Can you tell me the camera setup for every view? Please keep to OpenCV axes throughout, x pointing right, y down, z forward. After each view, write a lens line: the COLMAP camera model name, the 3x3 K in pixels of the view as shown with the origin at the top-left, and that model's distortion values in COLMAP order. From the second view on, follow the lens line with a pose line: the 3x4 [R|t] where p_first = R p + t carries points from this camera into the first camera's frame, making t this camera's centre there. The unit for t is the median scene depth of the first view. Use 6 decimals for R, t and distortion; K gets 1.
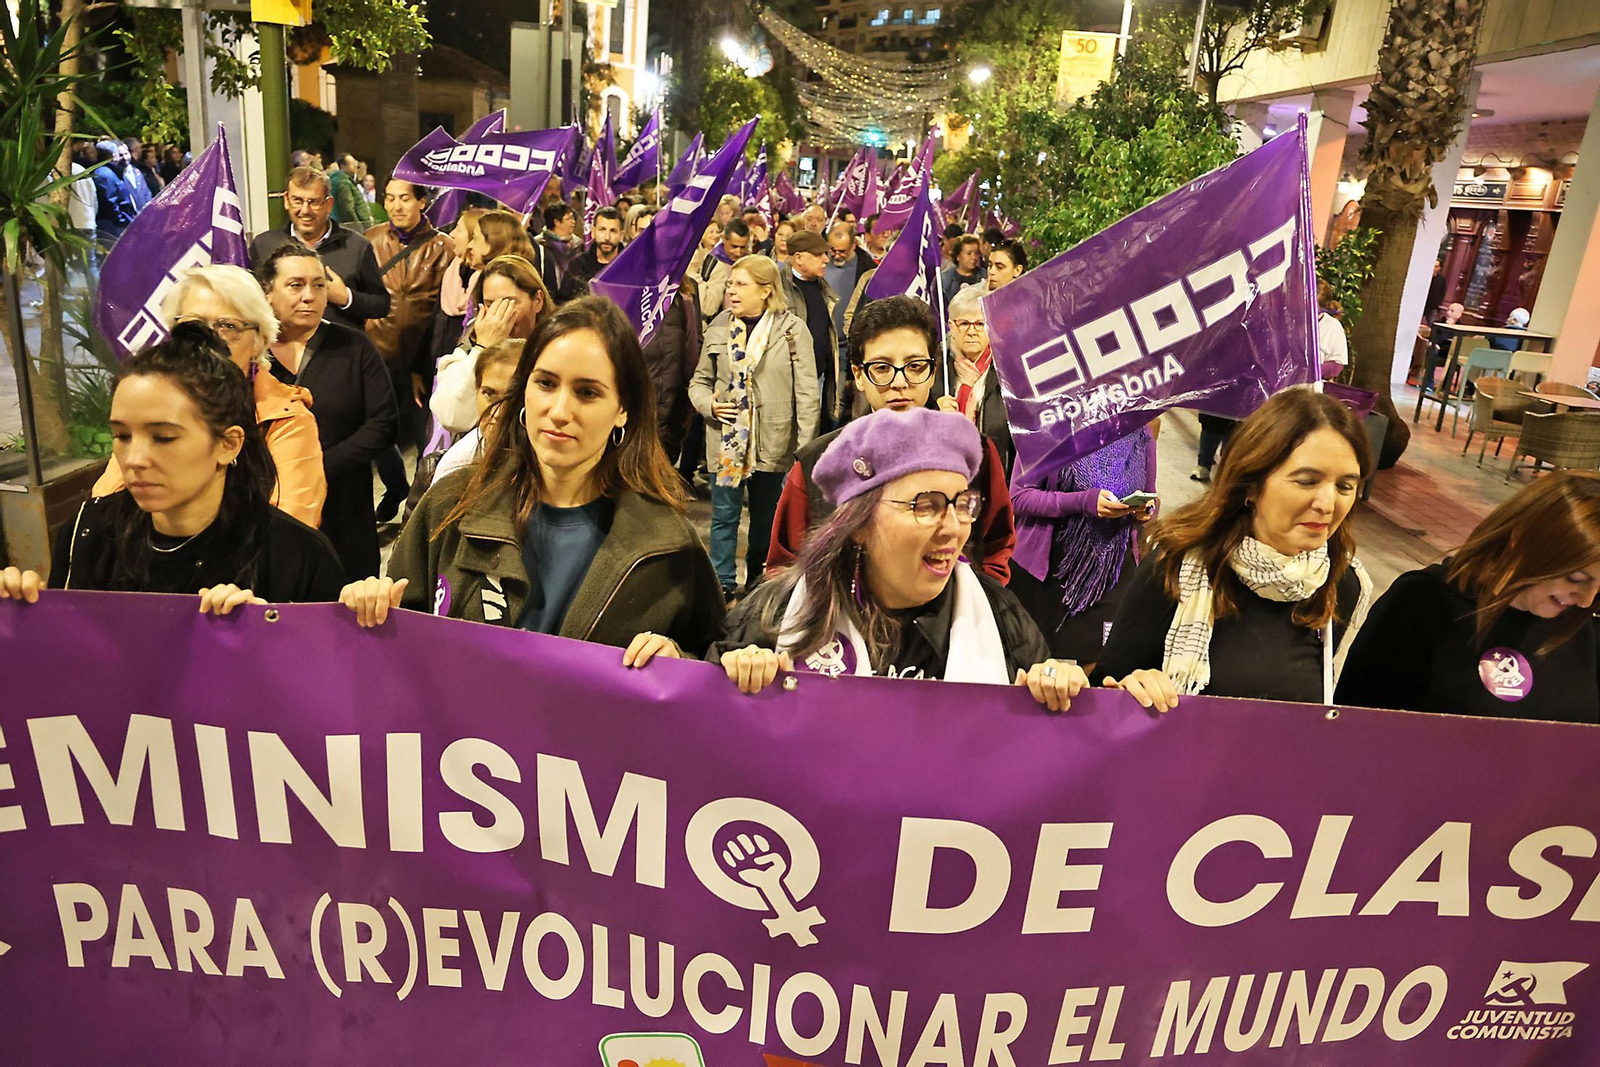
lens RADIAL K [[1108.9, 0, 800.0], [0, 1108.9, 533.5], [0, 0, 1]] dist [-0.088855, 0.068500]
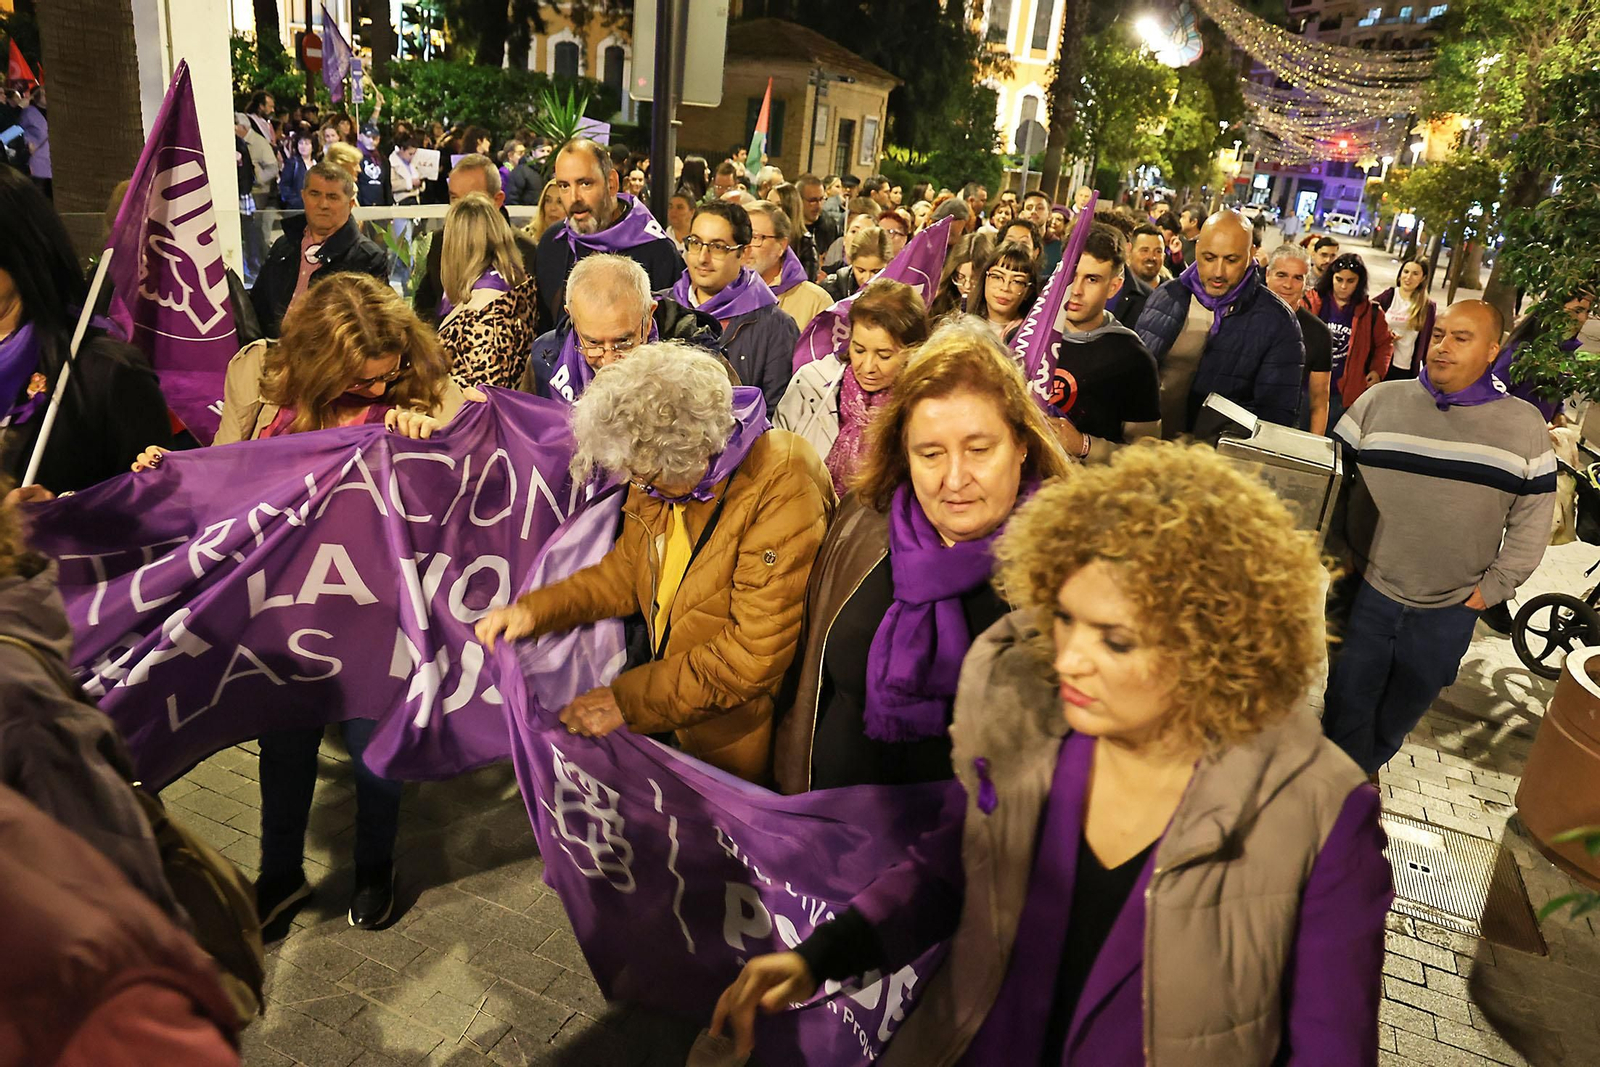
lens RADIAL K [[1100.4, 0, 800.0], [0, 1100.4, 533.5], [0, 0, 1]] dist [-0.084730, 0.058848]
pose [[0.925764, 0.131273, -0.354583, 0.027488], [-0.133986, 0.990837, 0.017009, -0.042831], [0.353567, 0.031763, 0.934870, 0.144340]]
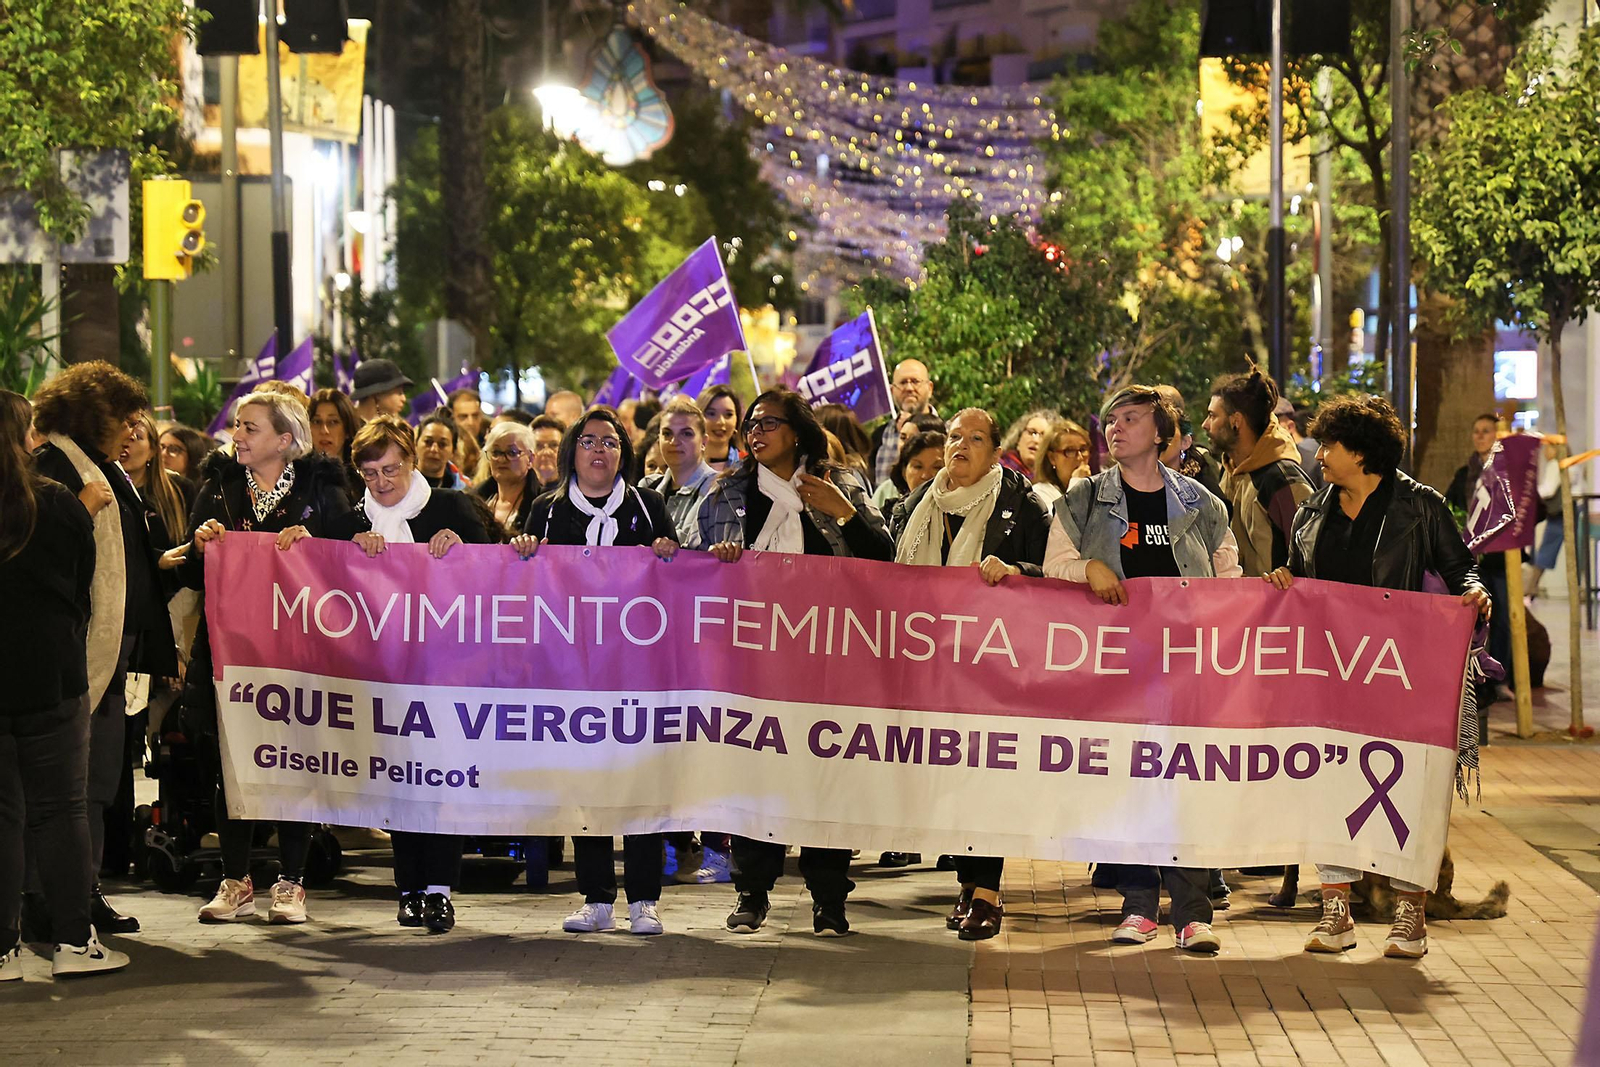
lens RADIAL K [[4438.9, 0, 800.0], [0, 4438.9, 533.5], [0, 0, 1]] dist [0.693784, -0.268457]
pose [[0.995684, -0.090557, -0.020316, 0.035422], [0.080862, 0.953918, -0.288968, 0.147020], [0.045548, 0.286078, 0.957123, -0.413518]]
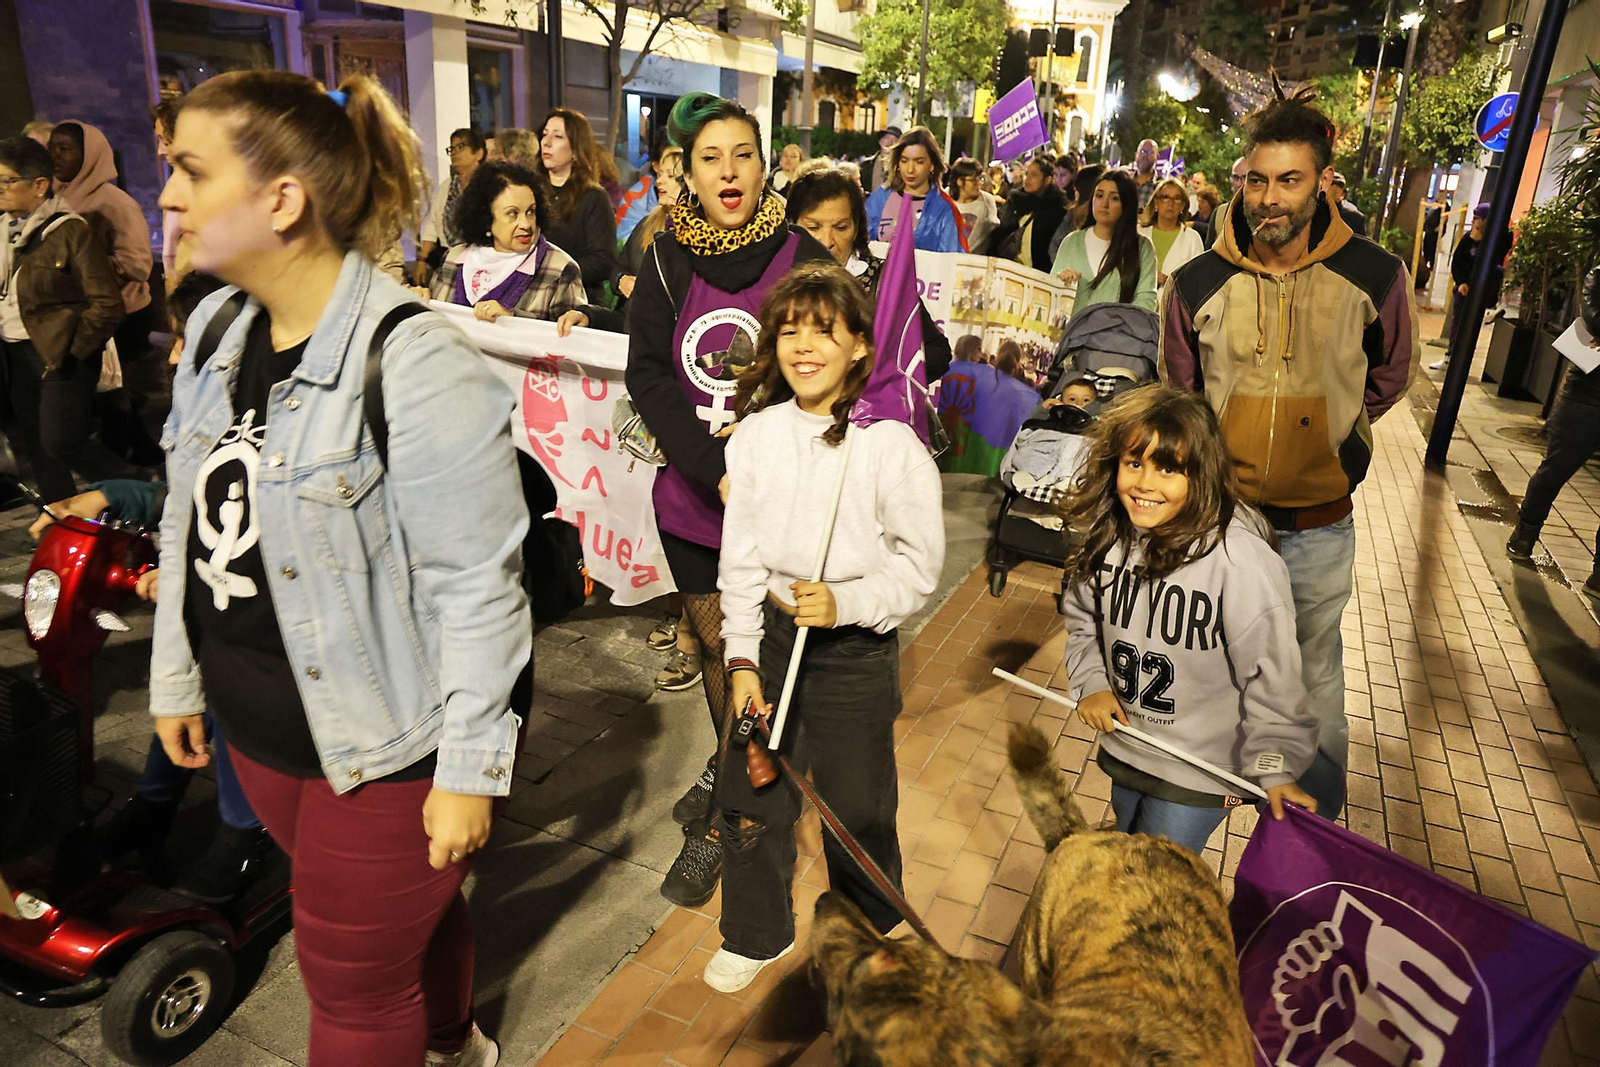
lens RADIAL K [[1077.7, 0, 800.0], [0, 1077.7, 533.5], [0, 0, 1]] dist [-0.091002, 0.062813]
pose [[0.919494, 0.087746, -0.383186, 0.060270], [-0.089079, 0.995922, 0.014302, 0.114931], [0.382878, 0.020983, 0.923561, -0.311900]]
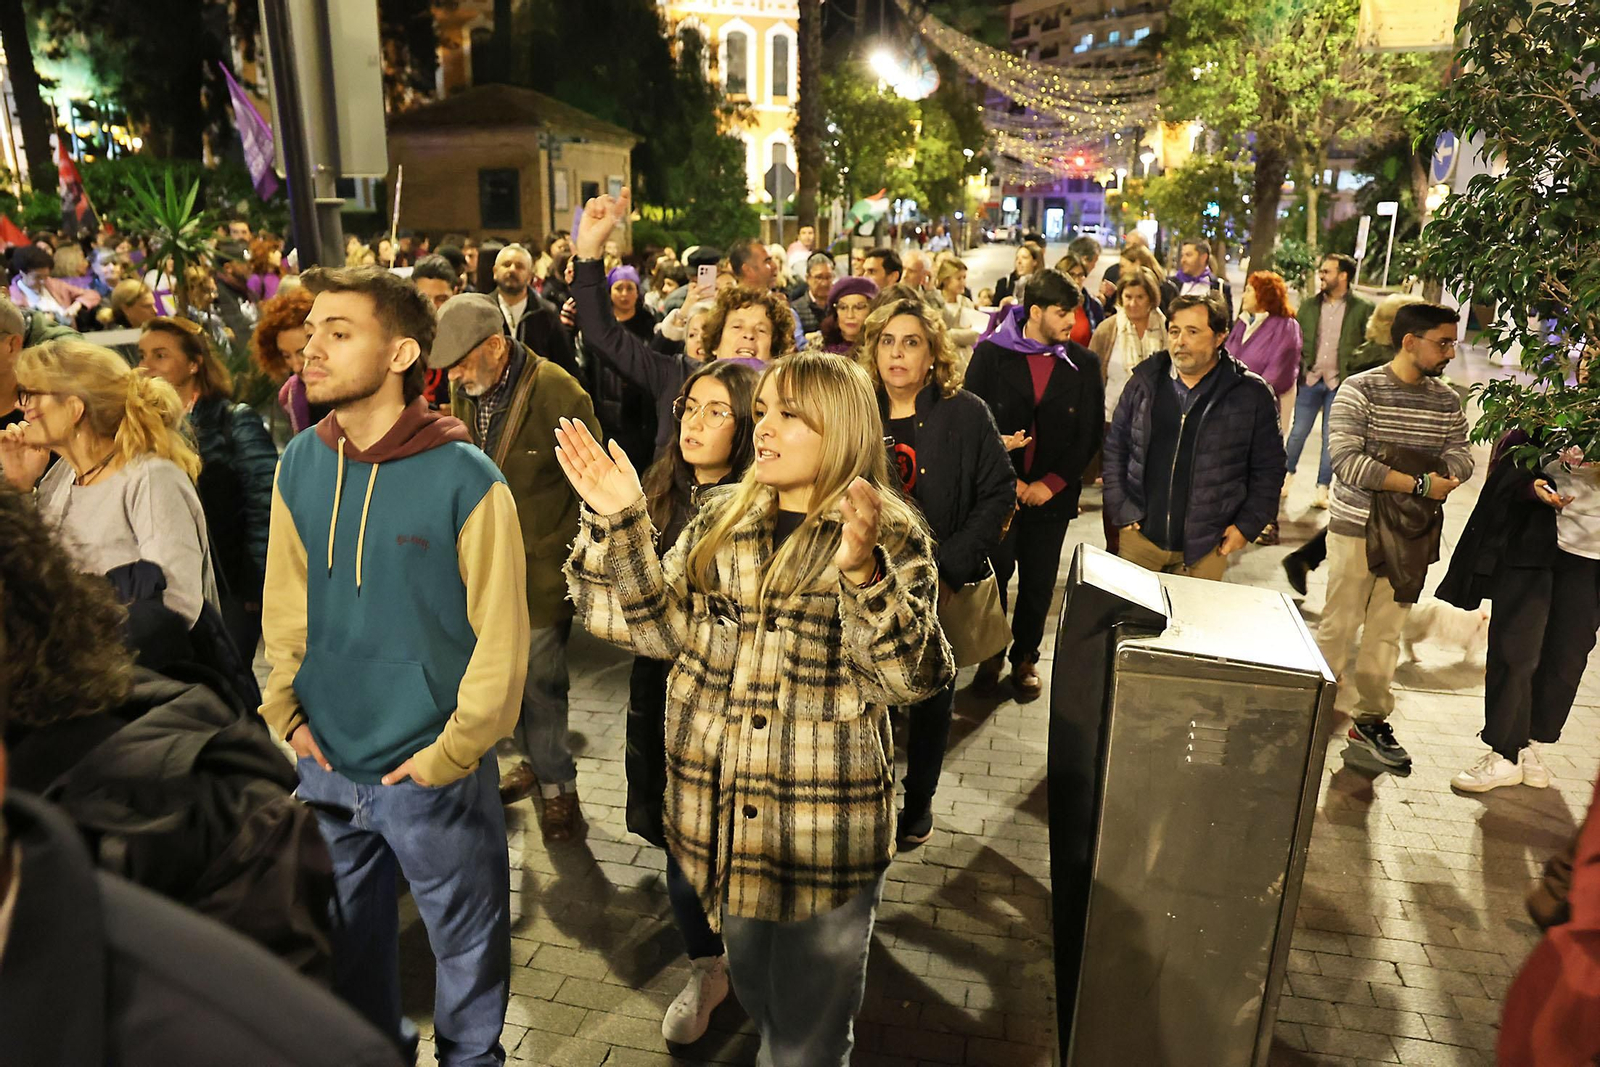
lens RADIAL K [[1108.9, 0, 800.0], [0, 1108.9, 533.5], [0, 0, 1]] dist [-0.088855, 0.068500]
pose [[0.980502, -0.023699, -0.195077, 0.023376], [0.015588, 0.998953, -0.043008, -0.054195], [0.195892, 0.039129, 0.979844, 0.178872]]
